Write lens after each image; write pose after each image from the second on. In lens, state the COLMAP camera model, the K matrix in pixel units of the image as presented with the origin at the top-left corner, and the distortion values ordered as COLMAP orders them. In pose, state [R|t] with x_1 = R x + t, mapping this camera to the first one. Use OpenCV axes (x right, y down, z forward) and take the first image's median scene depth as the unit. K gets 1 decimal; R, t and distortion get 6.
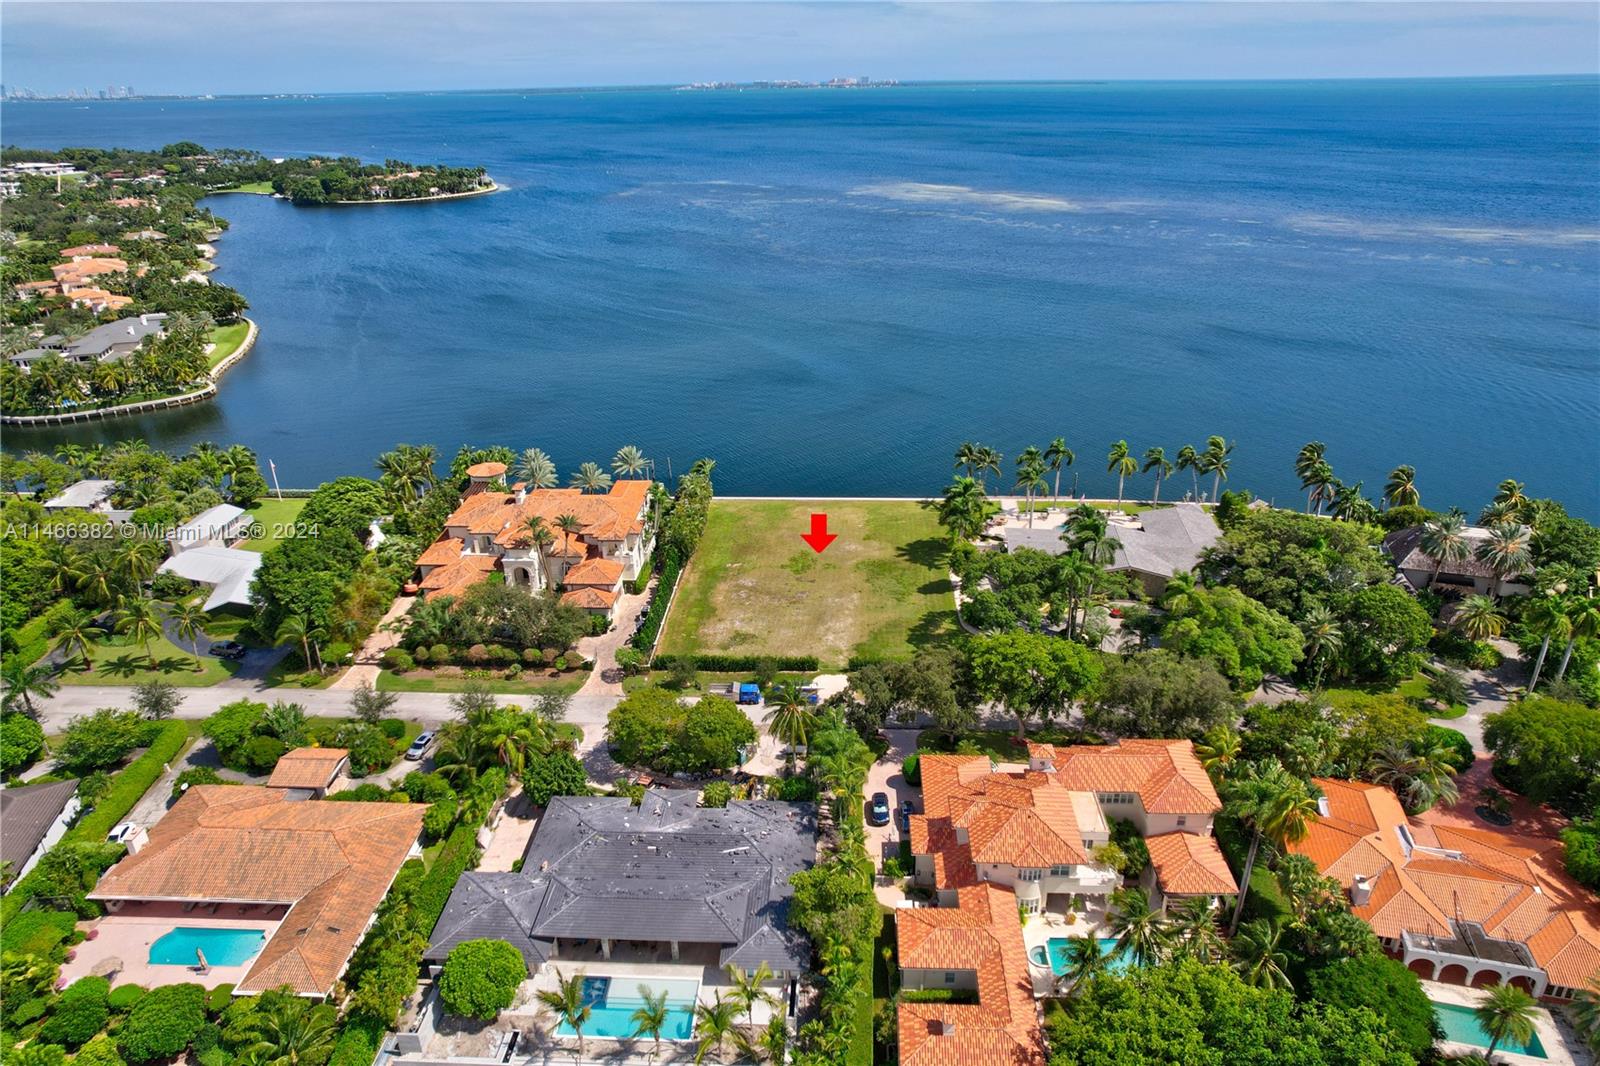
lens RADIAL K [[968.3, 0, 800.0], [0, 968.3, 533.0], [0, 0, 1]] dist [-0.102683, 0.069653]
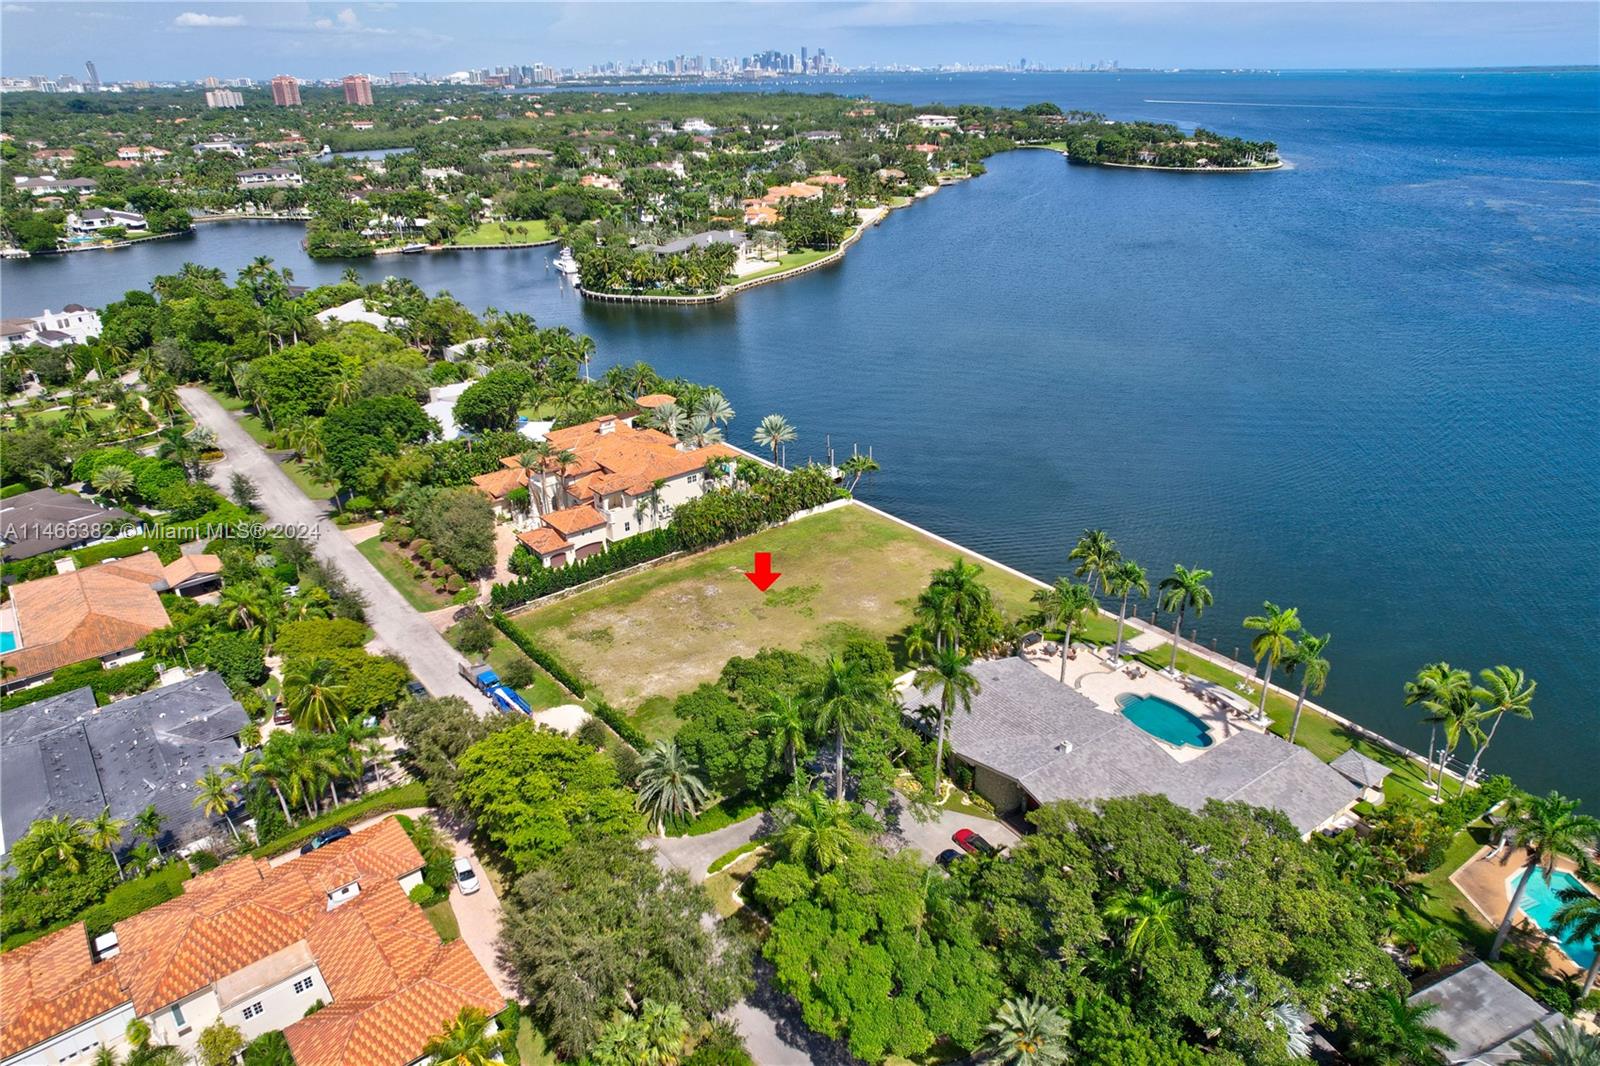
lens RADIAL K [[968.3, 0, 800.0], [0, 968.3, 533.0], [0, 0, 1]] dist [-0.102683, 0.069653]
pose [[0.680210, 0.317930, -0.660481, 0.326864], [-0.301787, 0.942600, 0.142930, -0.085195], [0.668012, 0.102103, 0.737113, 0.251723]]
